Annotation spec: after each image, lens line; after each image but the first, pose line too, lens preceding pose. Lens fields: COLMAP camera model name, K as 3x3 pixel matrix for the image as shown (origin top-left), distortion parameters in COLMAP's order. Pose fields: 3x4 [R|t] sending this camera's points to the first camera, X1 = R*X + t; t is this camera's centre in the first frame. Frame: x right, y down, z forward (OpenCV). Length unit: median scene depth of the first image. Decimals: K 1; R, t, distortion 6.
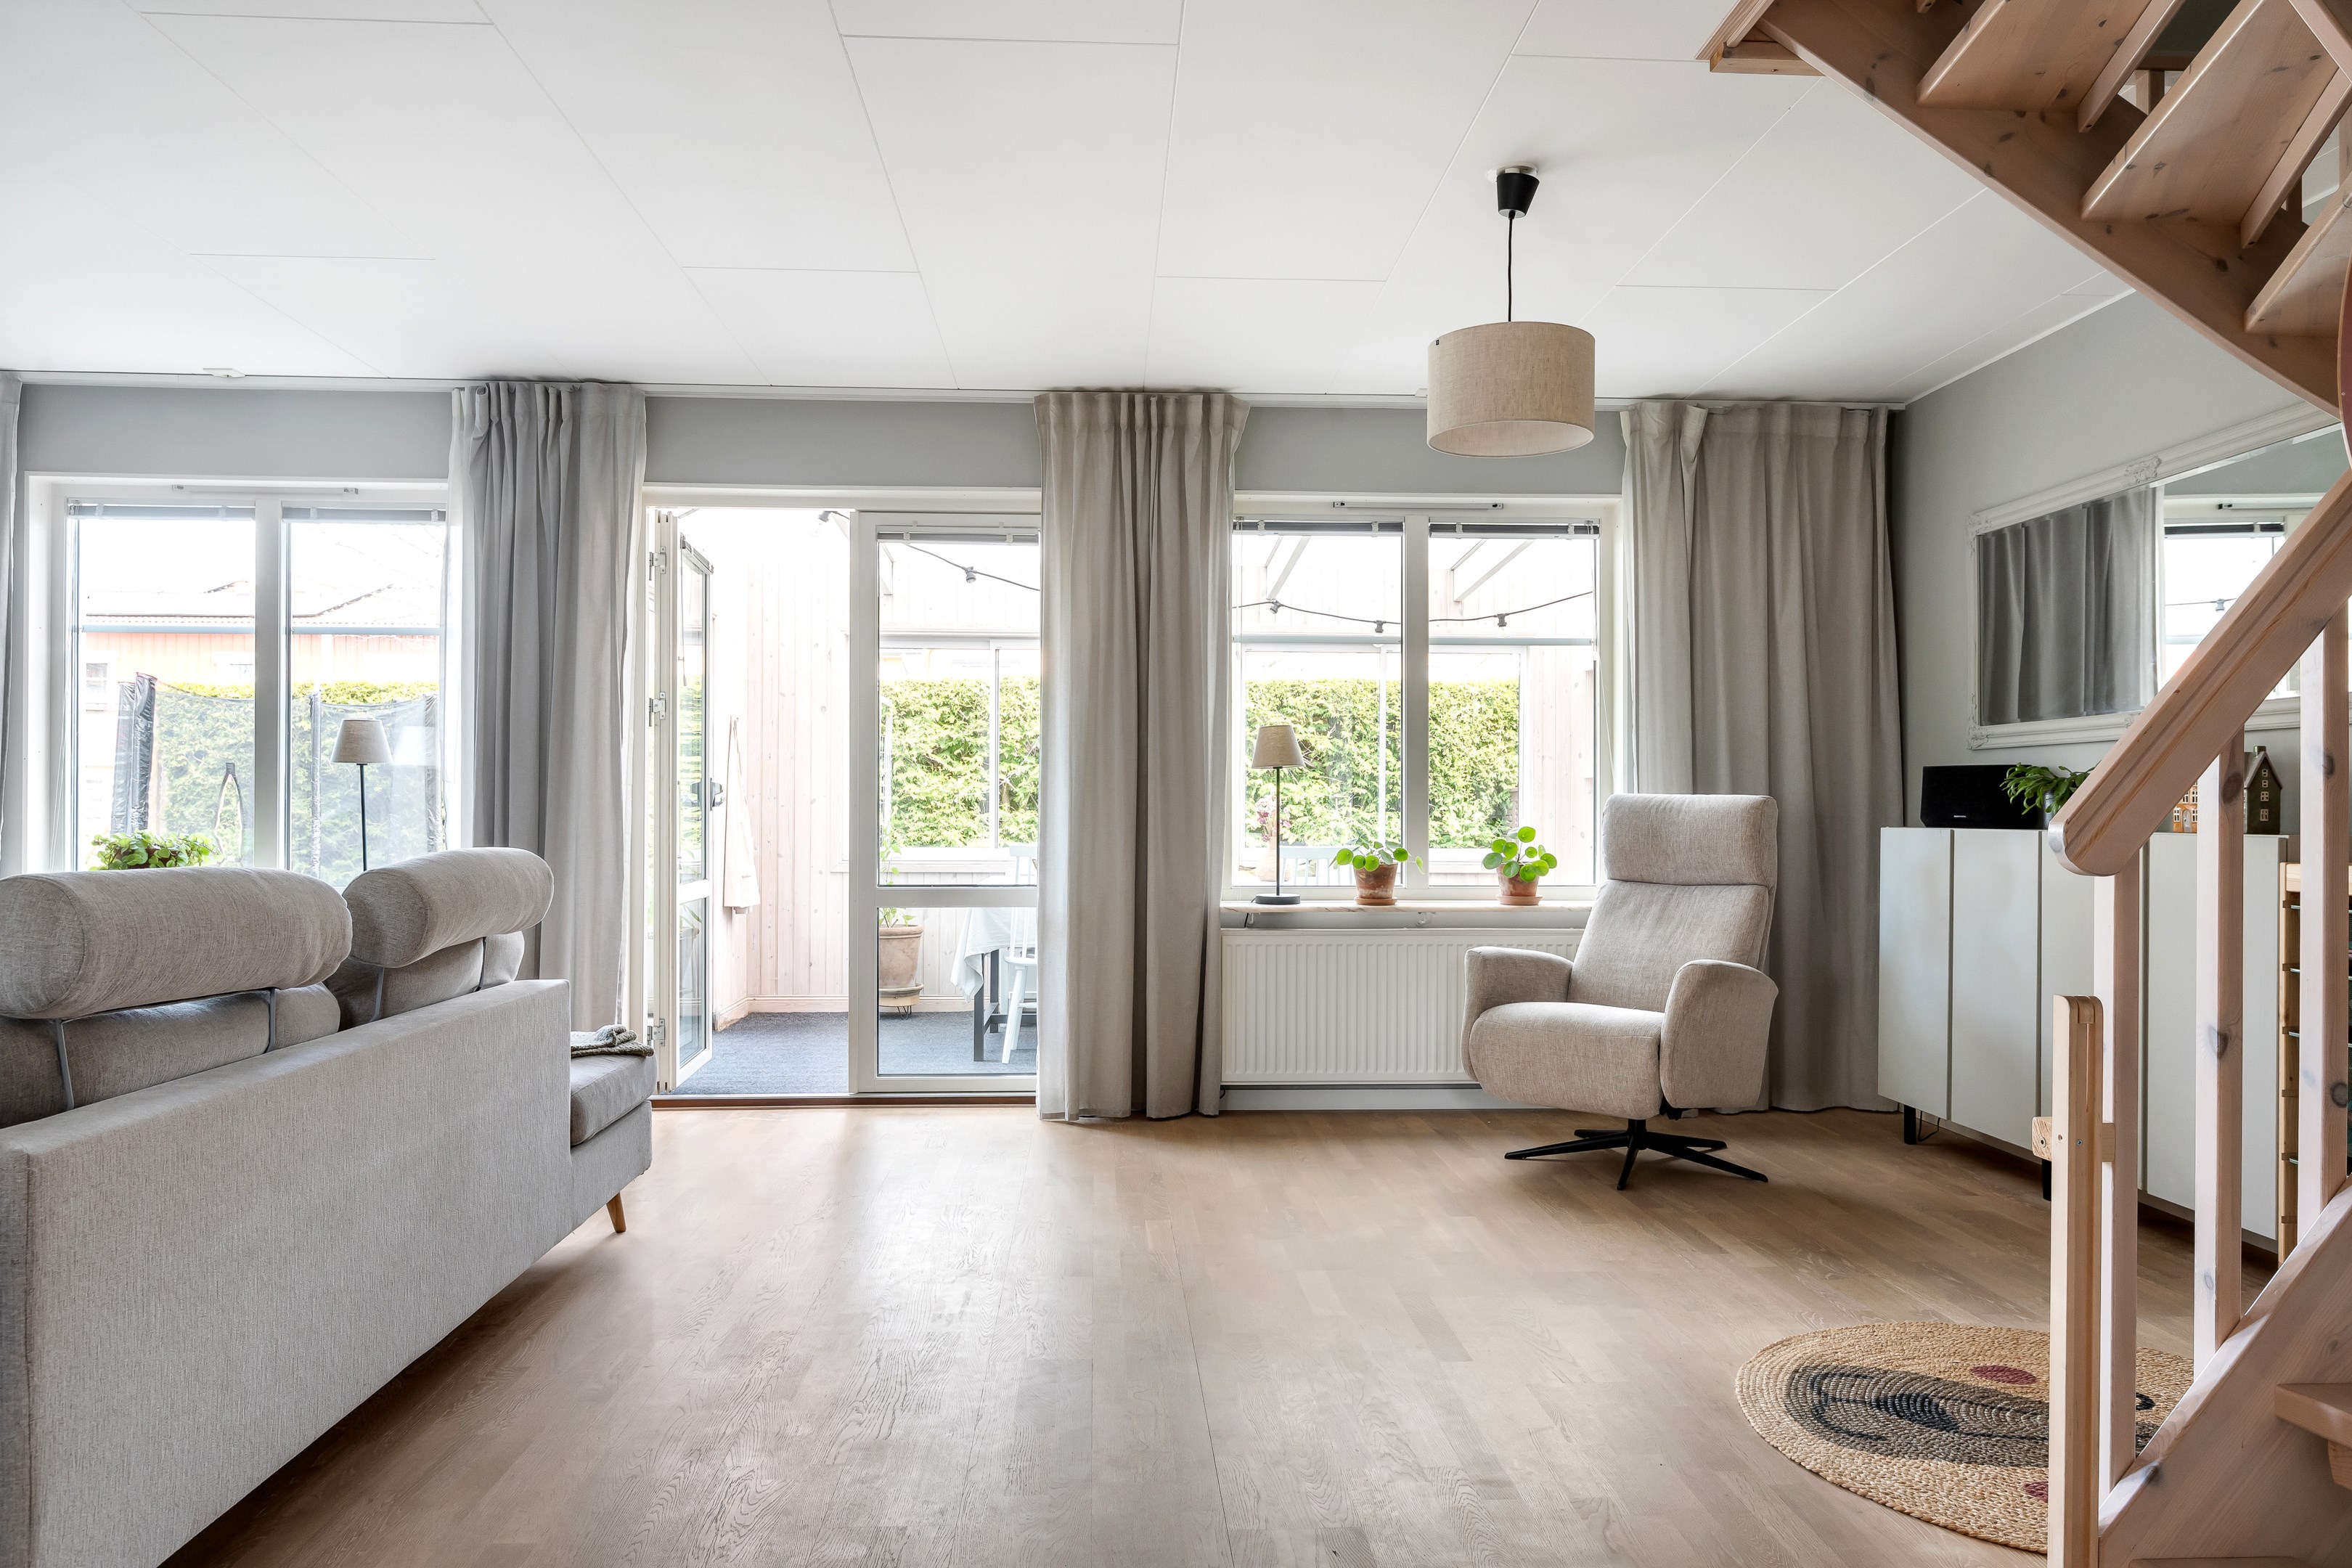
lens RADIAL K [[1553.1, 0, 1173.1], [0, 1553.1, 802.7], [0, 0, 1]] dist [0.003658, -0.008147]
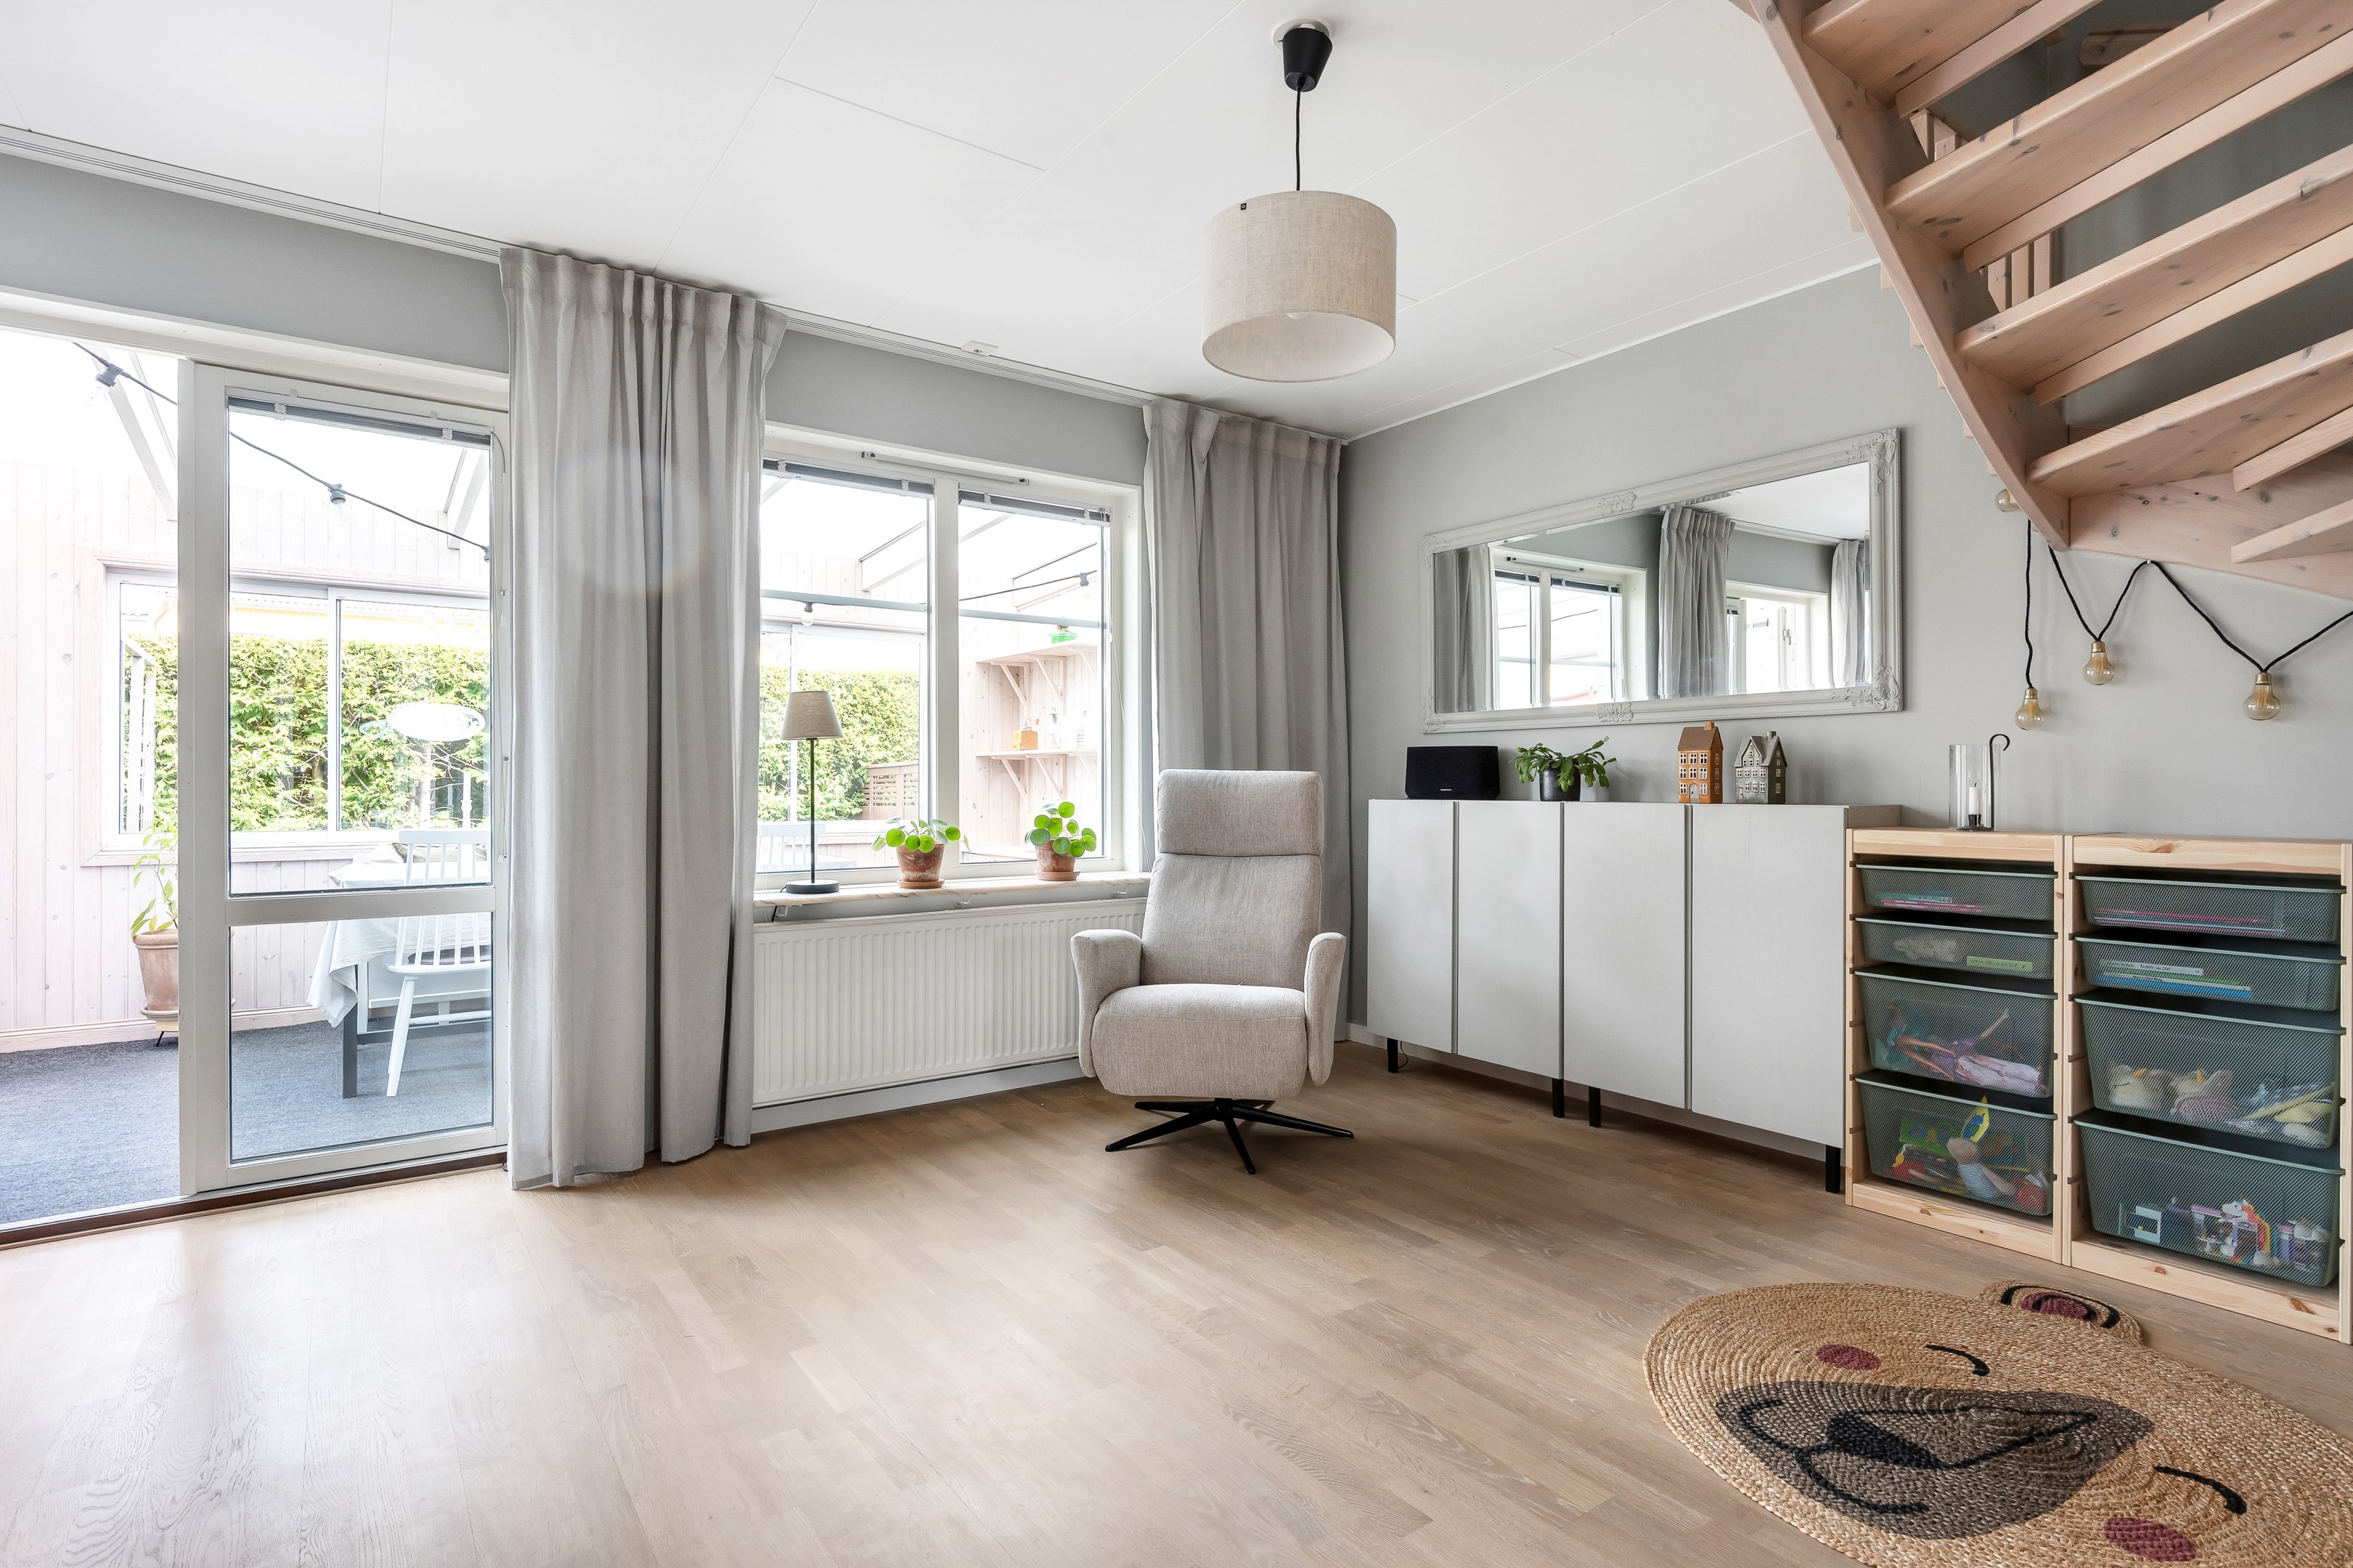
lens RADIAL K [[1163.3, 0, 1186.0], [0, 1163.3, 781.9], [0, 0, 1]] dist [-0.000286, -0.003945]
pose [[0.836725, -0.002086, 0.547619, -0.120586], [0.000006, 0.999993, 0.003800, -0.000425], [-0.547623, -0.003176, 0.836719, 0.334012]]
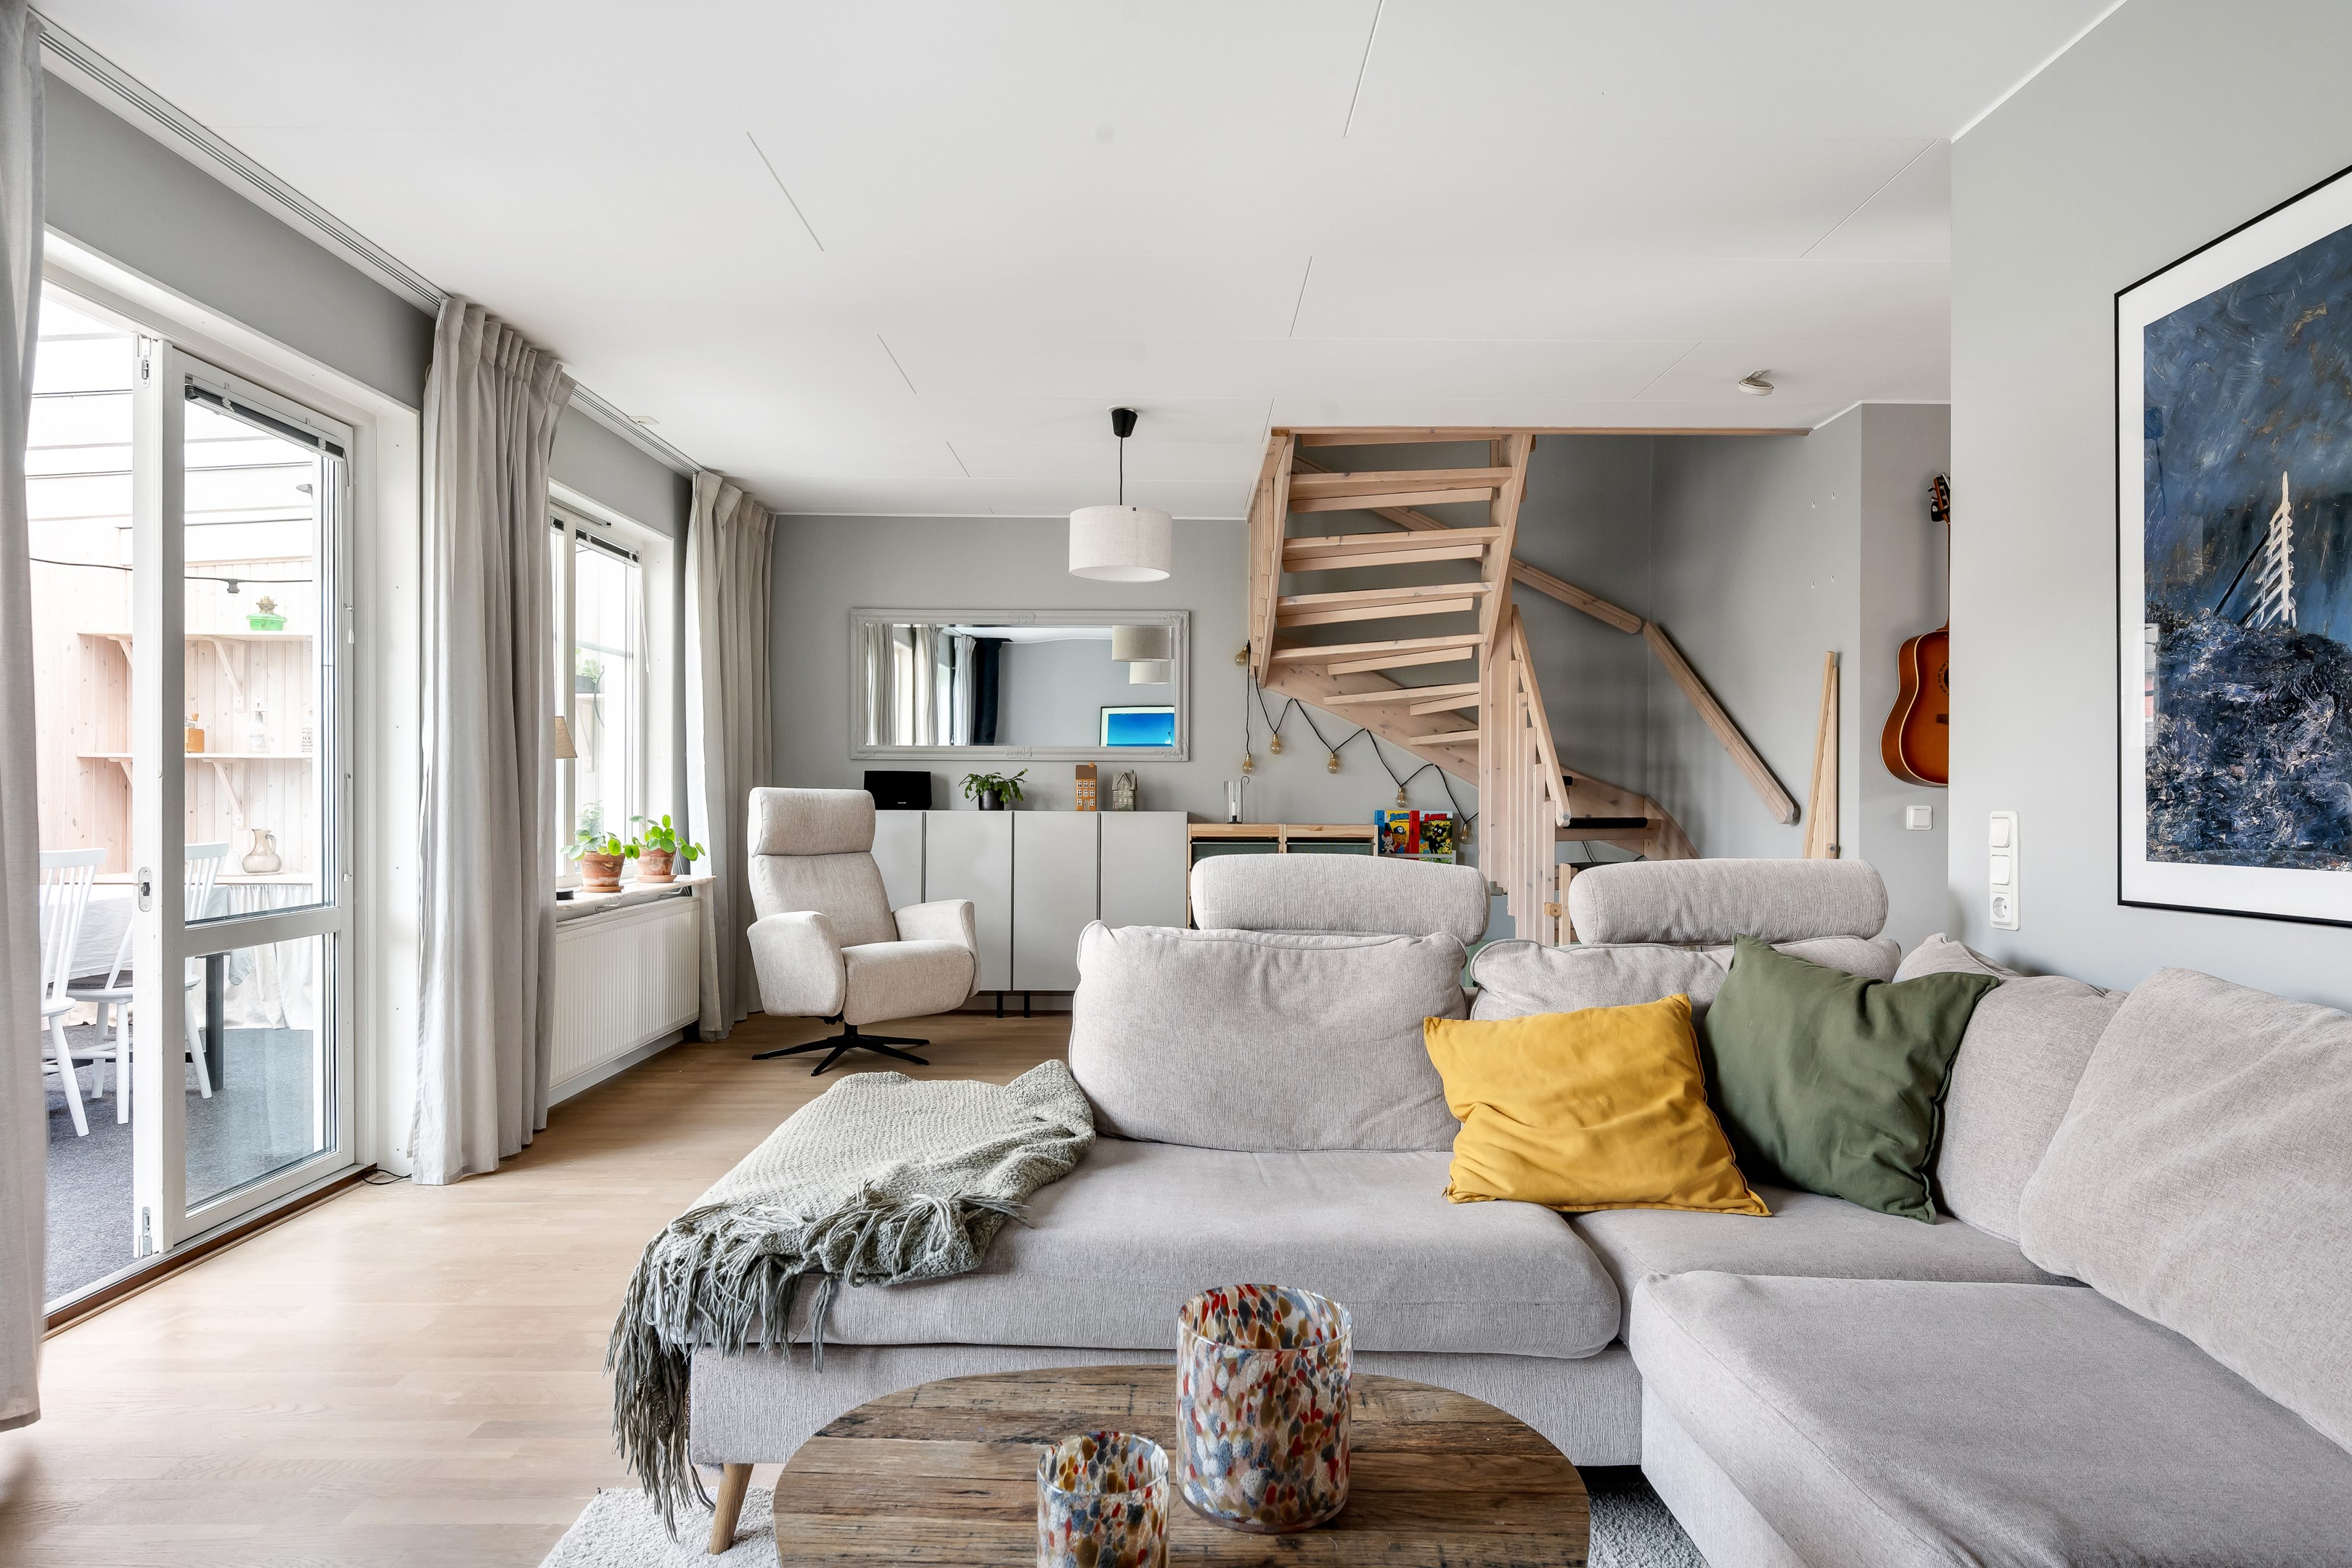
lens RADIAL K [[1358.5, 0, 1186.3], [0, 1358.5, 793.5], [0, 0, 1]] dist [-0.003645, 0.000254]
pose [[0.030613, -0.004988, 0.999519, -0.786855], [-0.011083, 0.999924, 0.005329, -0.010139], [-0.999470, -0.011241, 0.030555, 0.589135]]
